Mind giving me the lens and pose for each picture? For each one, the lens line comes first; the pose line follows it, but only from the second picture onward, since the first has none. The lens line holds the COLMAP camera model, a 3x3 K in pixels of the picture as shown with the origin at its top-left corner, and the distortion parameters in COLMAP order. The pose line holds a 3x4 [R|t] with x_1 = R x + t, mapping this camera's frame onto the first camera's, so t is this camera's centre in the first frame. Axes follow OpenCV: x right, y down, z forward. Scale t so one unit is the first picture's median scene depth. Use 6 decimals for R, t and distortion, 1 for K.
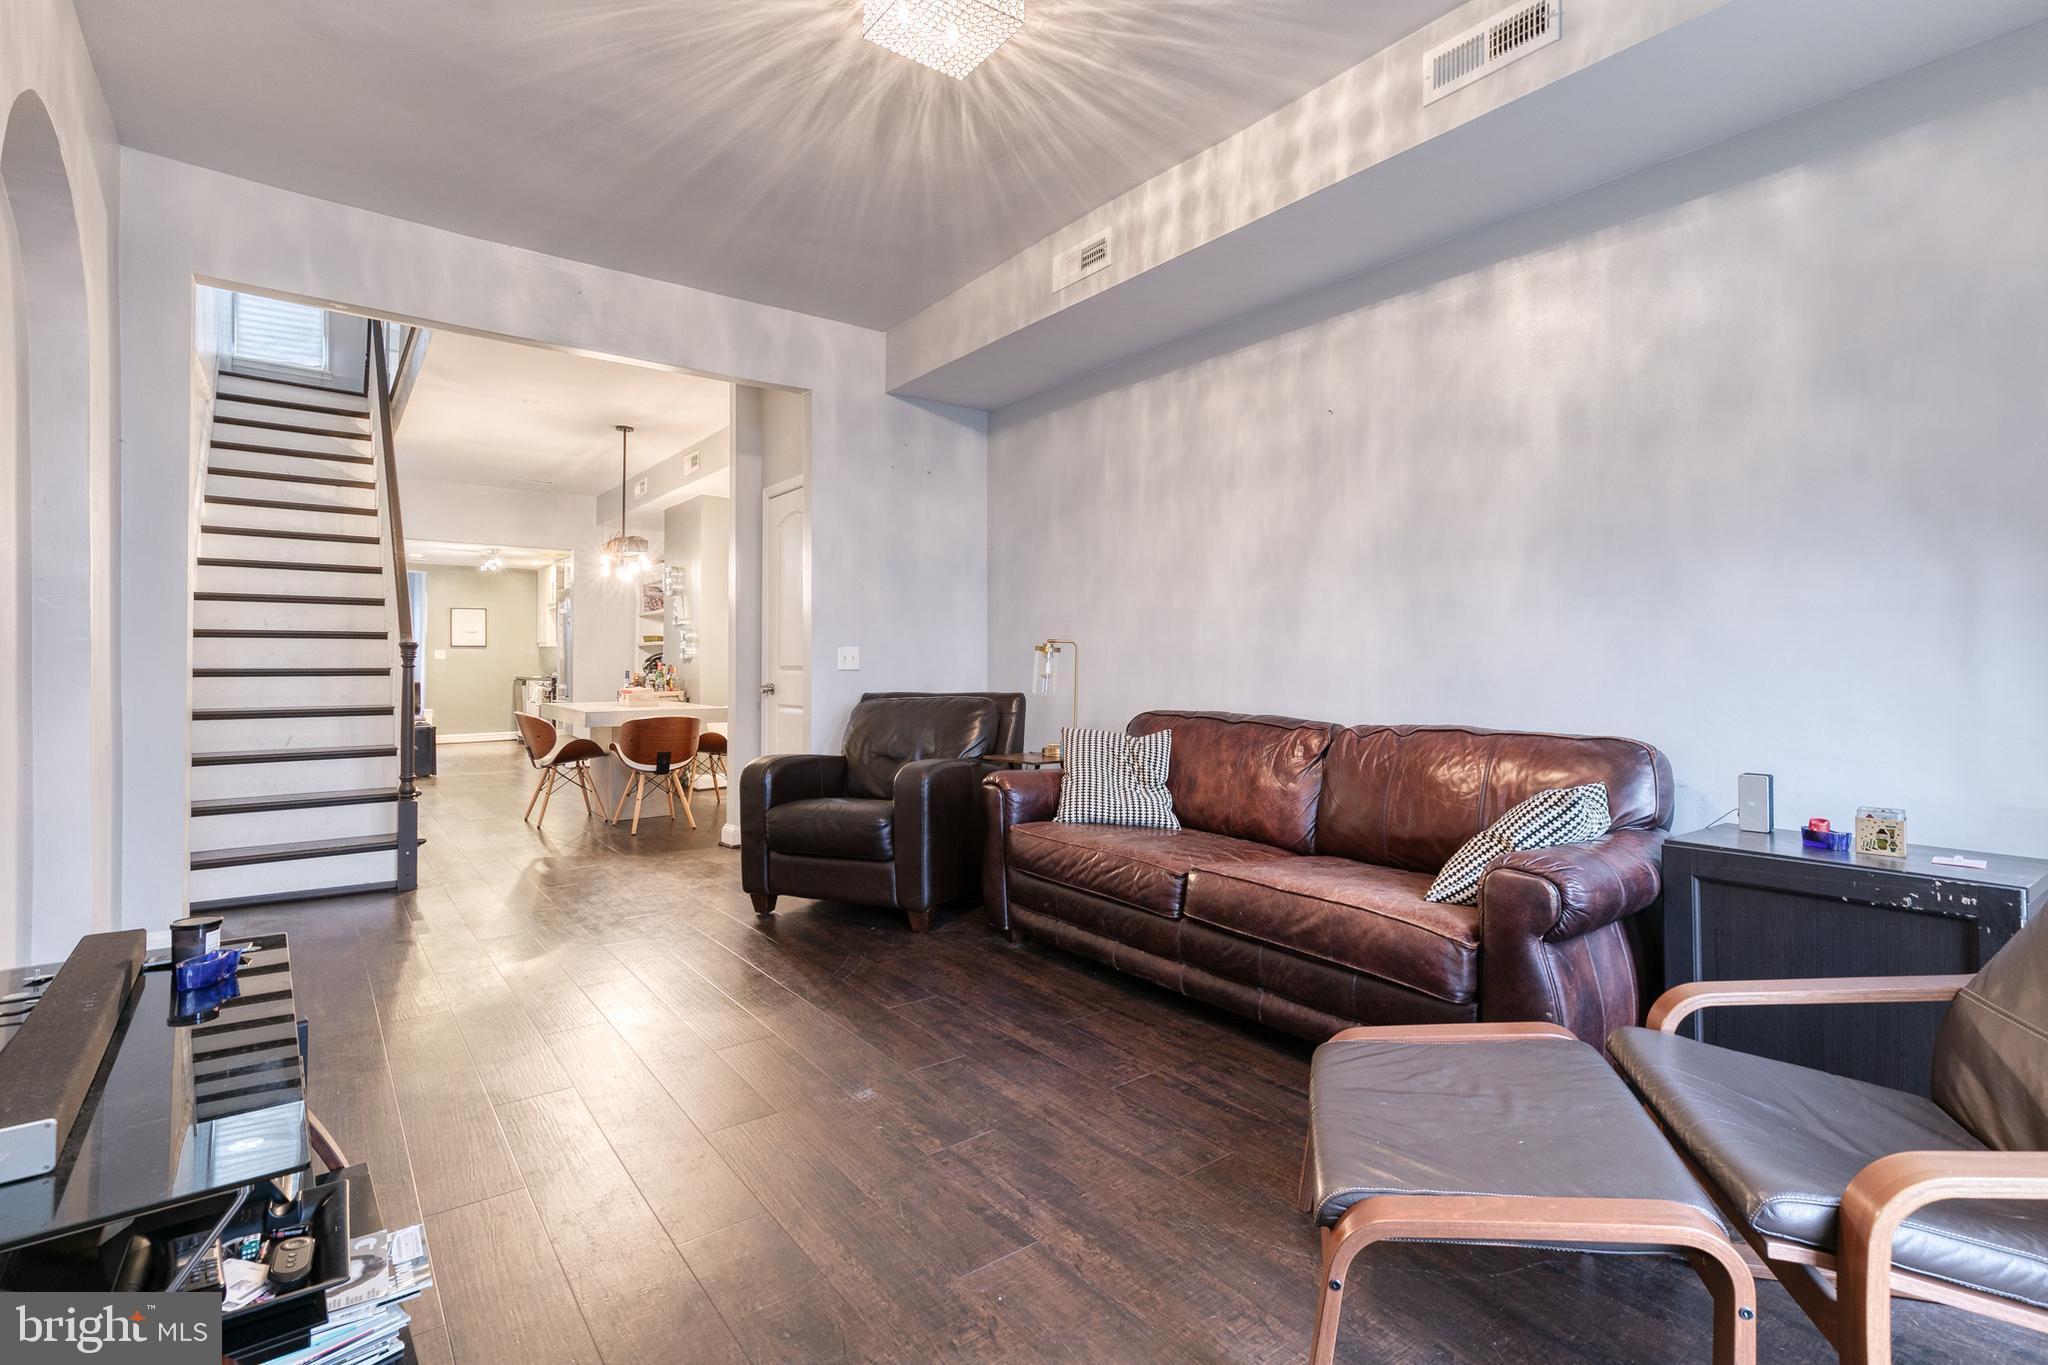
lens RADIAL K [[927.0, 0, 1050.7], [0, 927.0, 656.1], [0, 0, 1]] dist [0.005461, -0.002401]
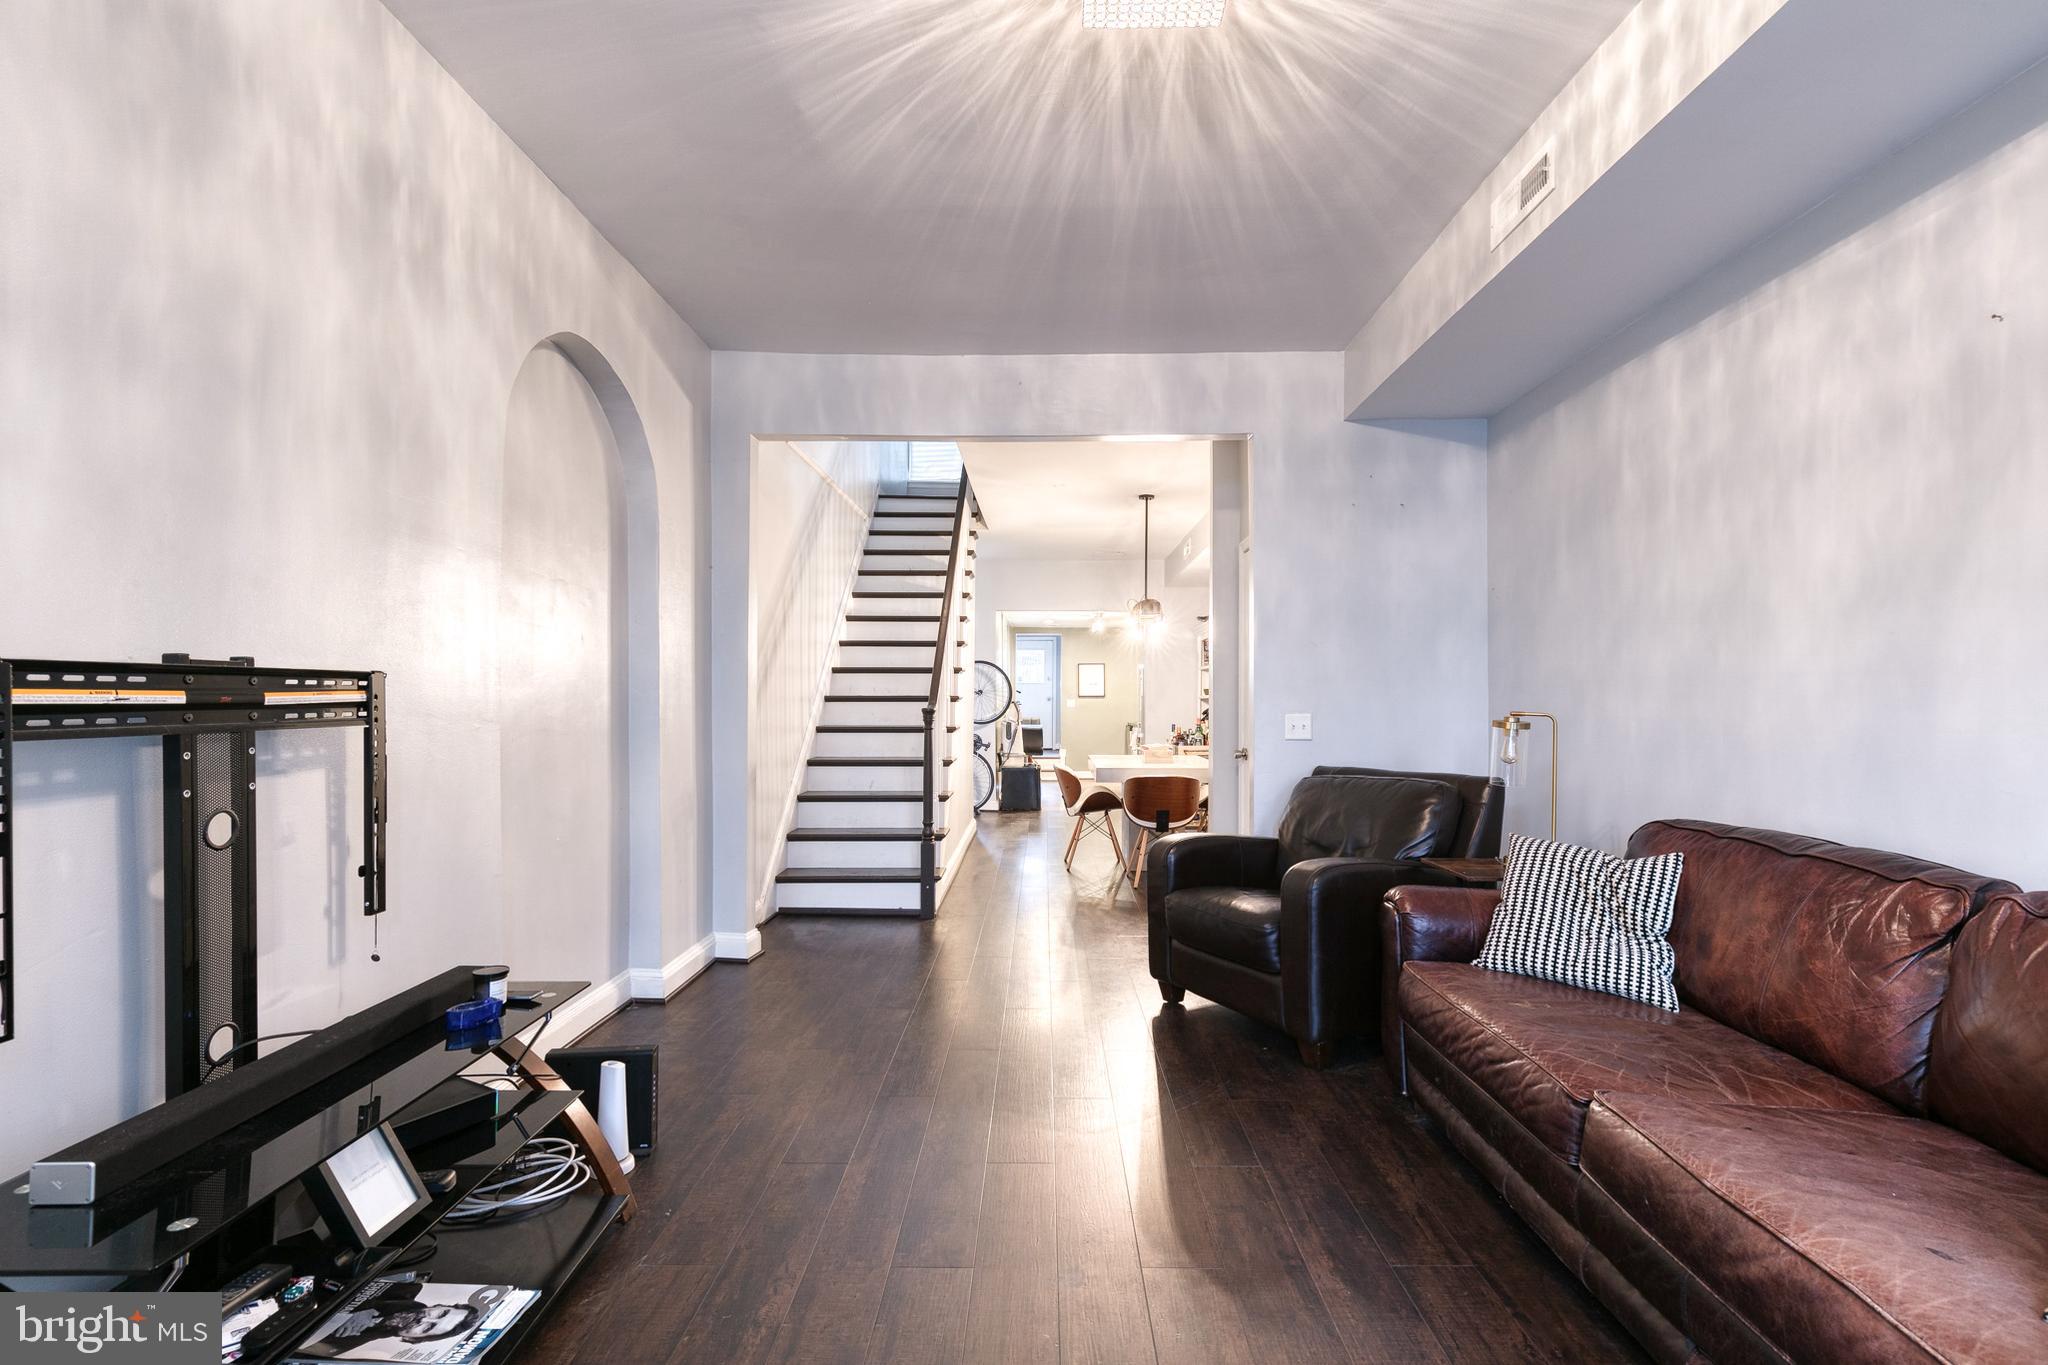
lens RADIAL K [[927.0, 0, 1064.1], [0, 927.0, 690.5], [0, 0, 1]] dist [0.005461, -0.002401]
pose [[0.788898, -0.004638, -0.614507, 0.190283], [0.001177, 0.999981, -0.006037, -0.033868], [0.614523, 0.004039, 0.788888, 0.201227]]
